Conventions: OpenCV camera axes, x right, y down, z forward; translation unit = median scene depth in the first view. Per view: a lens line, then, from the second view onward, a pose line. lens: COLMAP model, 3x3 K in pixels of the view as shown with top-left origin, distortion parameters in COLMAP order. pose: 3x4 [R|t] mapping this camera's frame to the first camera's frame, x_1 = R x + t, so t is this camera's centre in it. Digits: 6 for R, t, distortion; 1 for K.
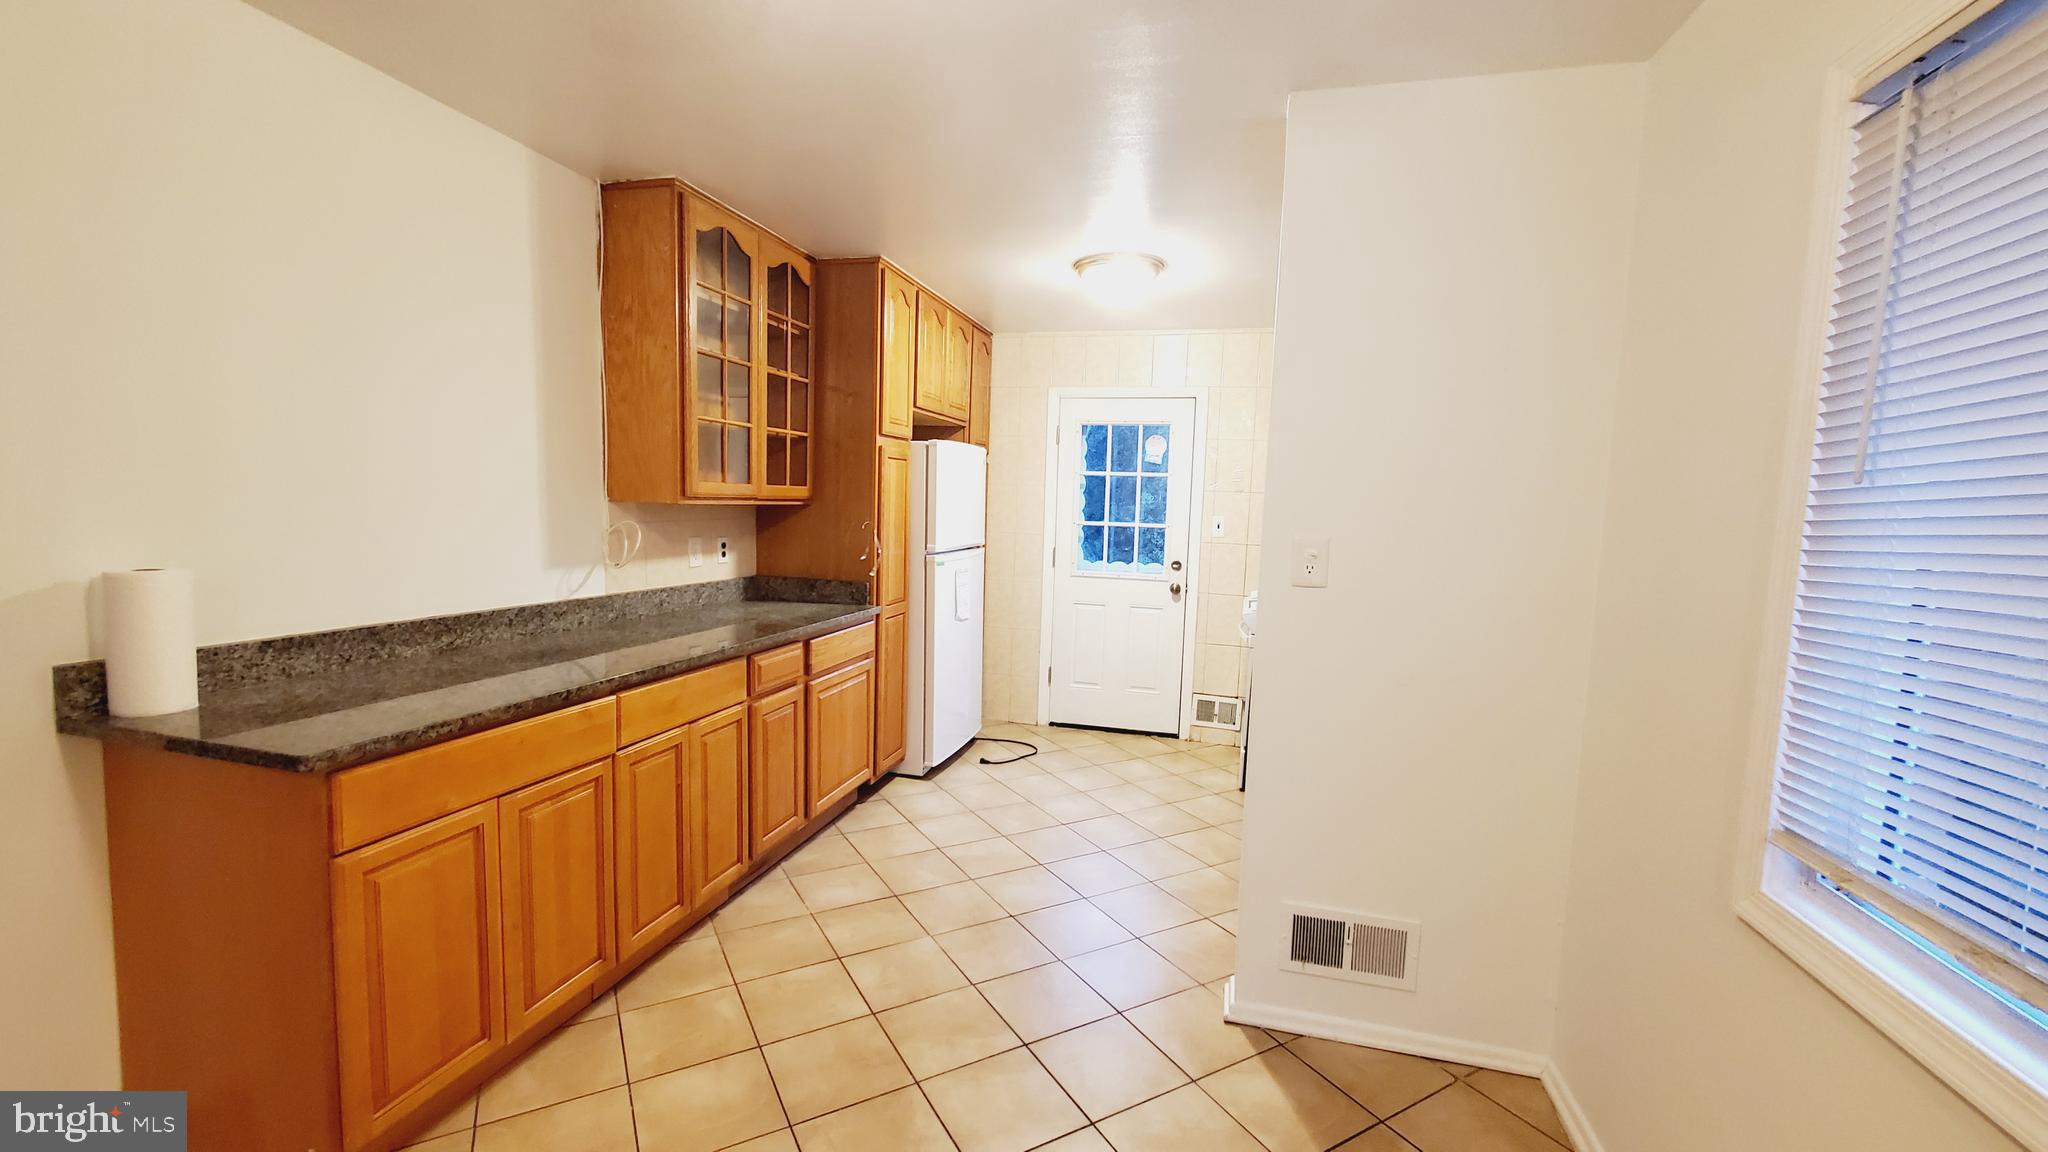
lens RADIAL K [[815.9, 0, 1018.5], [0, 815.9, 580.5], [0, 0, 1]] dist [-0.002090, 0.000437]
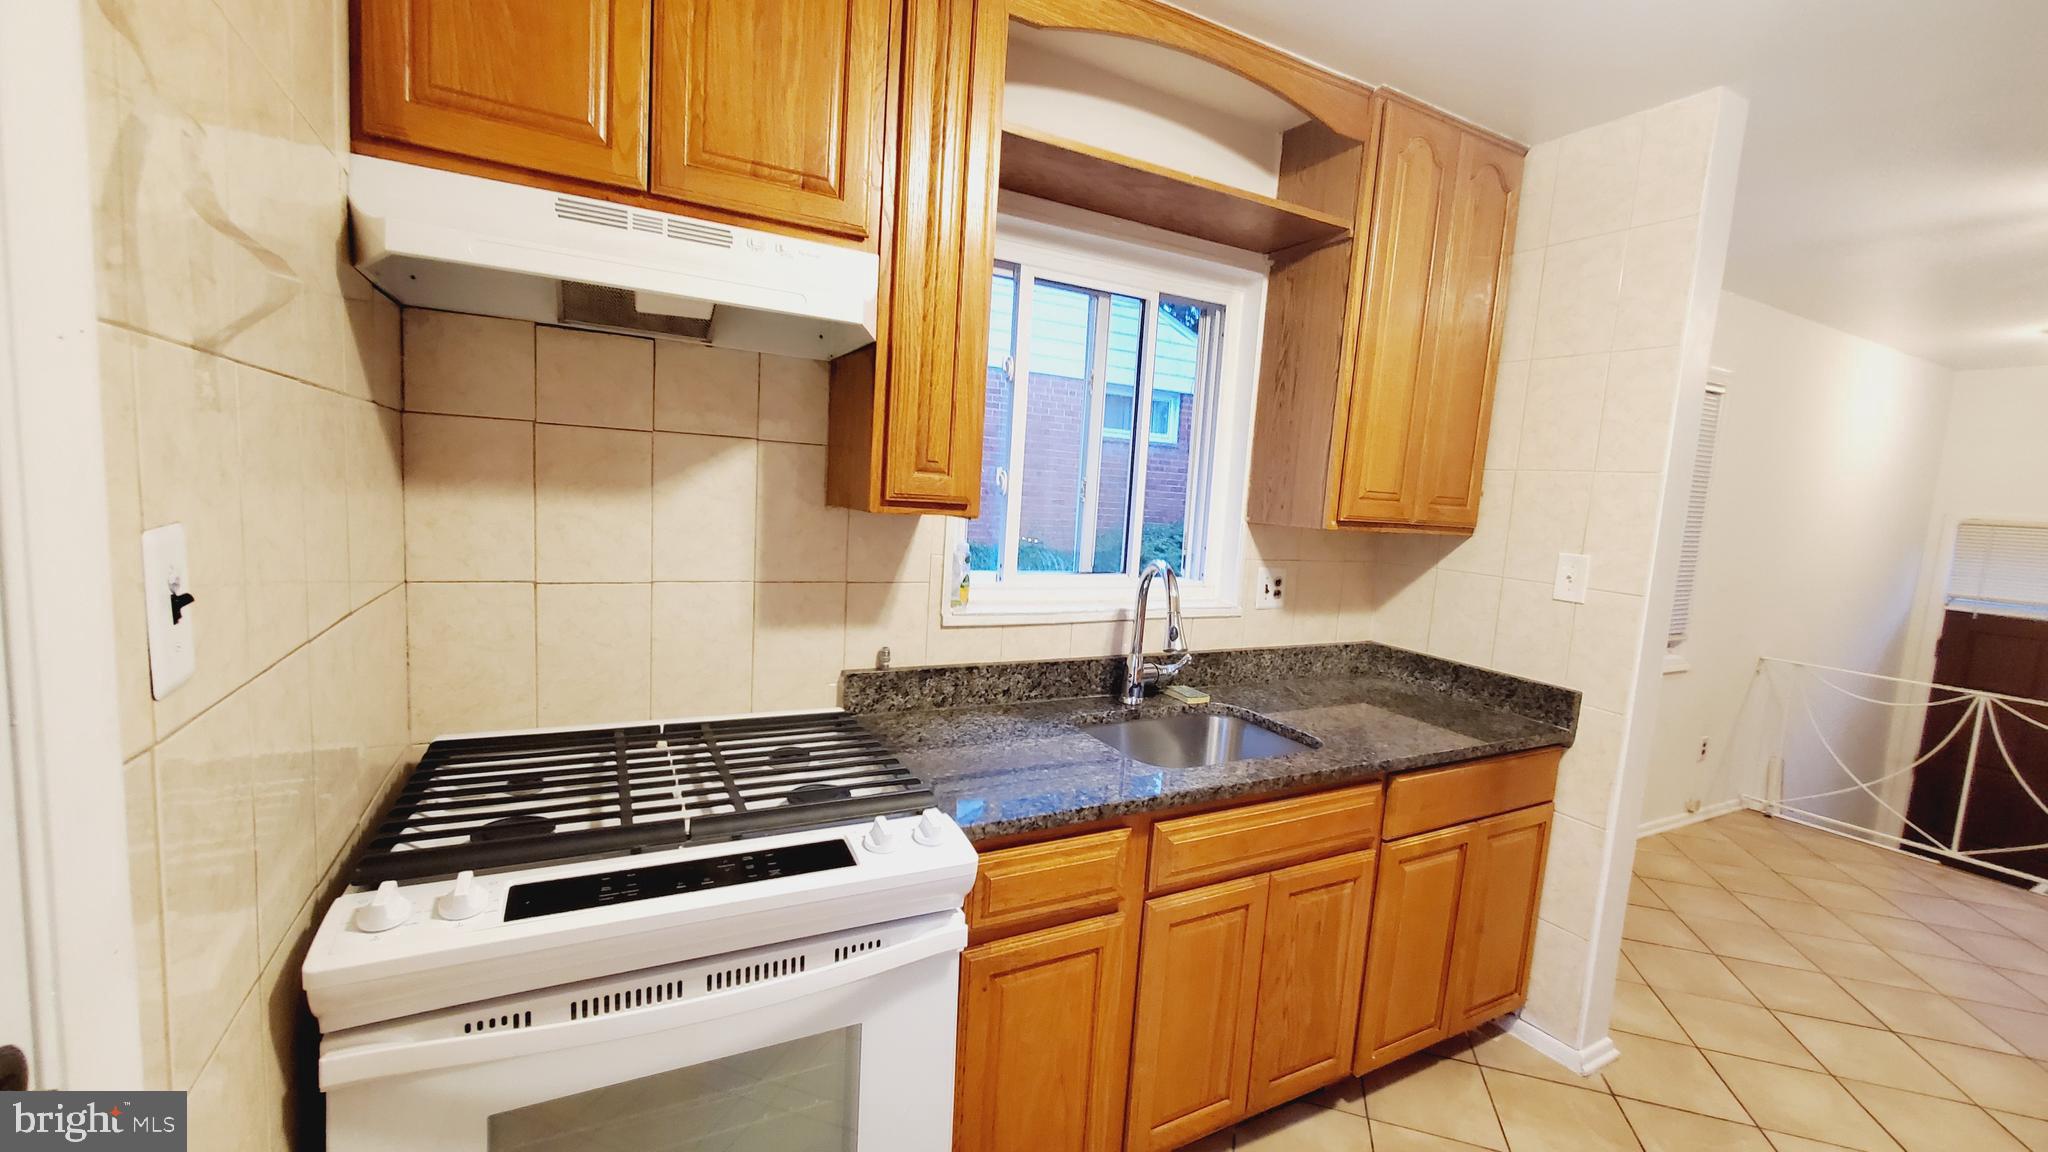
lens RADIAL K [[815.9, 0, 1025.0], [0, 815.9, 575.1], [0, 0, 1]] dist [-0.002090, 0.000437]
pose [[-0.680368, -0.153563, 0.716602, 0.081082], [-0.014400, 0.980413, 0.196424, -0.134776], [-0.732729, 0.123322, -0.669253, 1.353456]]
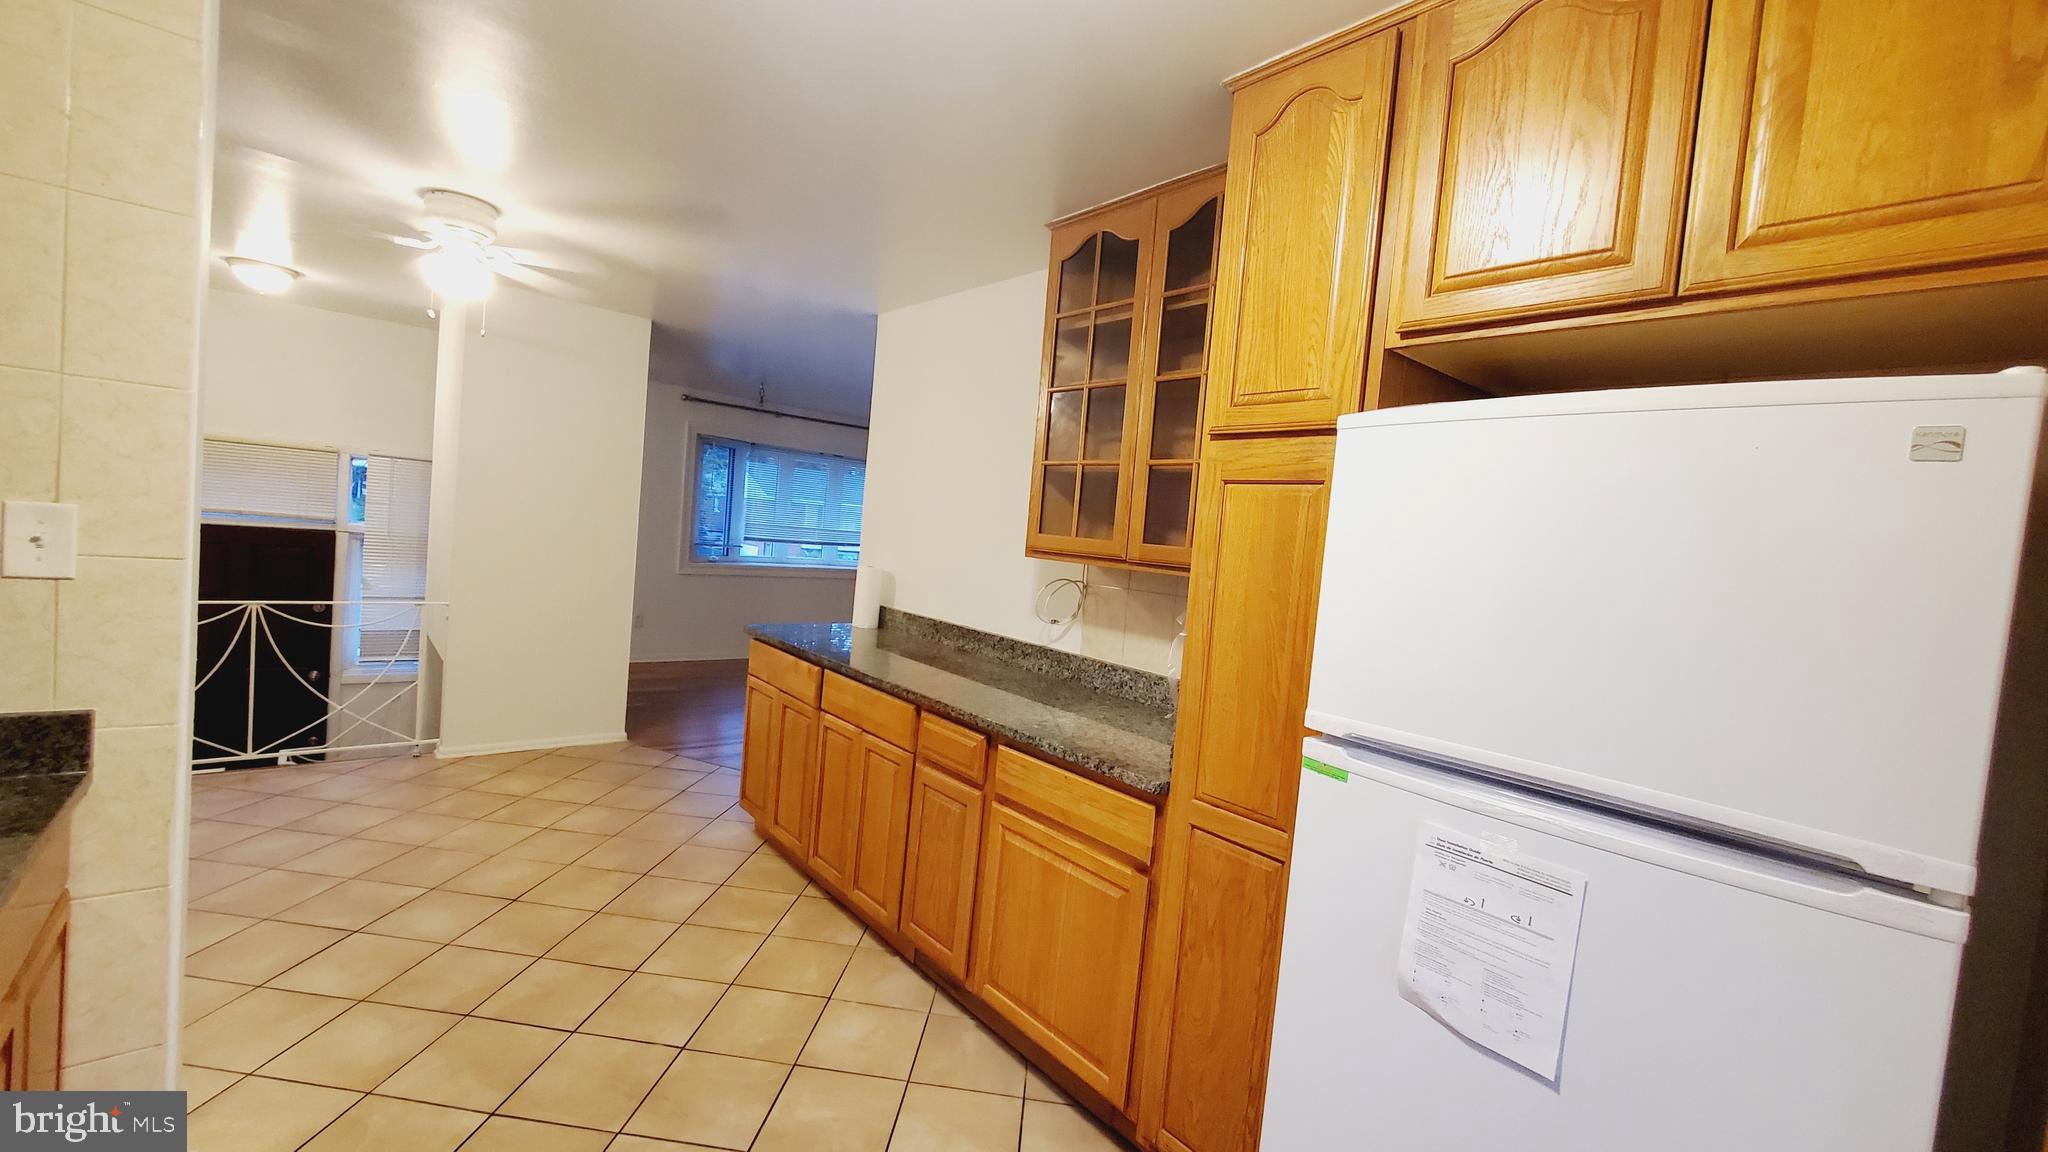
lens RADIAL K [[815.9, 0, 1018.5], [0, 815.9, 573.7], [0, 0, 1]] dist [-0.002090, 0.000437]
pose [[-0.557457, -0.041346, -0.829175, 0.304490], [-0.187757, 0.979161, 0.077404, -0.119251], [0.808696, 0.198833, -0.553603, 1.233449]]
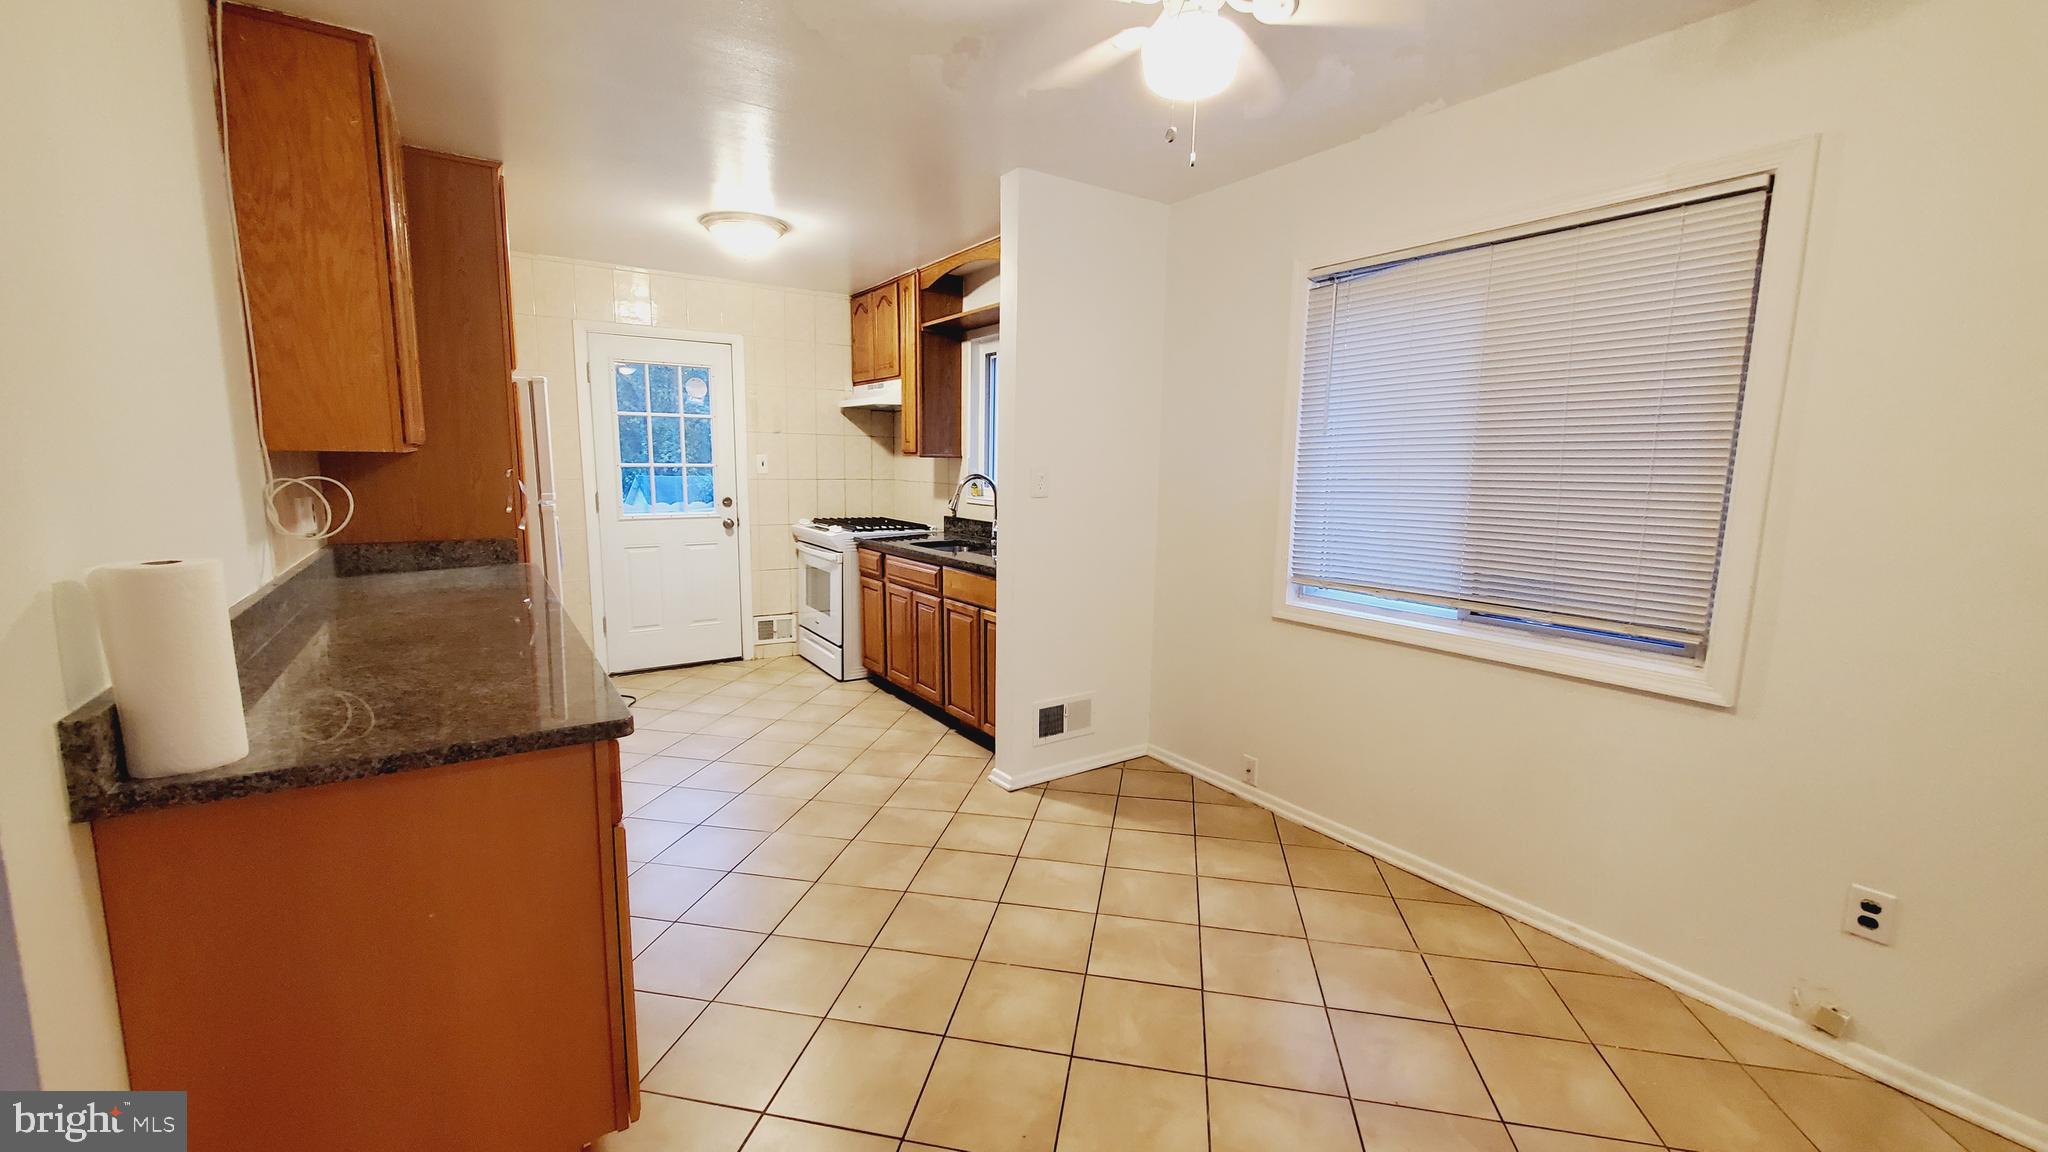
lens RADIAL K [[815.9, 0, 1018.9], [0, 815.9, 579.4], [0, 0, 1]] dist [-0.002090, 0.000437]
pose [[0.654448, -0.136289, 0.743722, -0.515331], [0.080313, 0.990586, 0.110855, -0.007775], [-0.751829, -0.012818, 0.659233, 0.001702]]
